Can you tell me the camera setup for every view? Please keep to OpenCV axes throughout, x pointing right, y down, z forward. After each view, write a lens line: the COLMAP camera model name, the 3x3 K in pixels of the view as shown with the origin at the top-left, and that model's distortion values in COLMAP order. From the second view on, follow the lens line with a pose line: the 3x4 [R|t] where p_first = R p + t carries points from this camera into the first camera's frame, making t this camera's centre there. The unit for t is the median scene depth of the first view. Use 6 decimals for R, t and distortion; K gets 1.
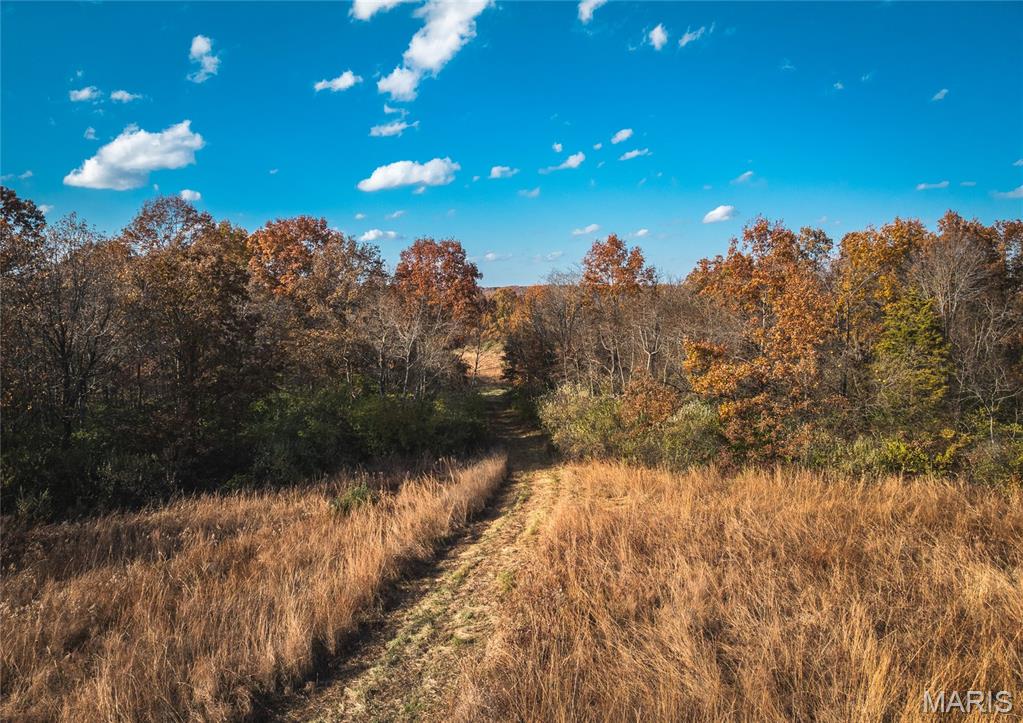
lens RADIAL K [[727.6, 0, 512.7], [0, 727.6, 360.3], [0, 0, 1]] dist [-0.044973, 0.009198]
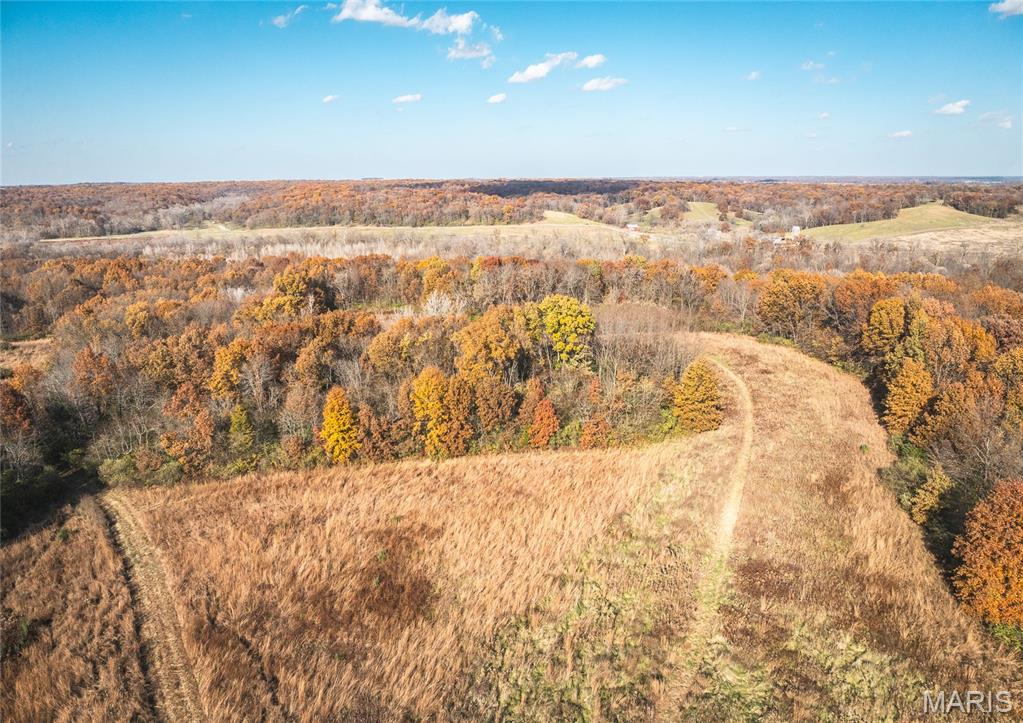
lens RADIAL K [[727.6, 0, 516.0], [0, 727.6, 361.9], [0, 0, 1]] dist [-0.044973, 0.009198]
pose [[0.684927, -0.163657, 0.709994, -0.901443], [0.049870, 0.982692, 0.178406, -0.899528], [-0.726903, -0.086787, 0.681234, -2.211712]]
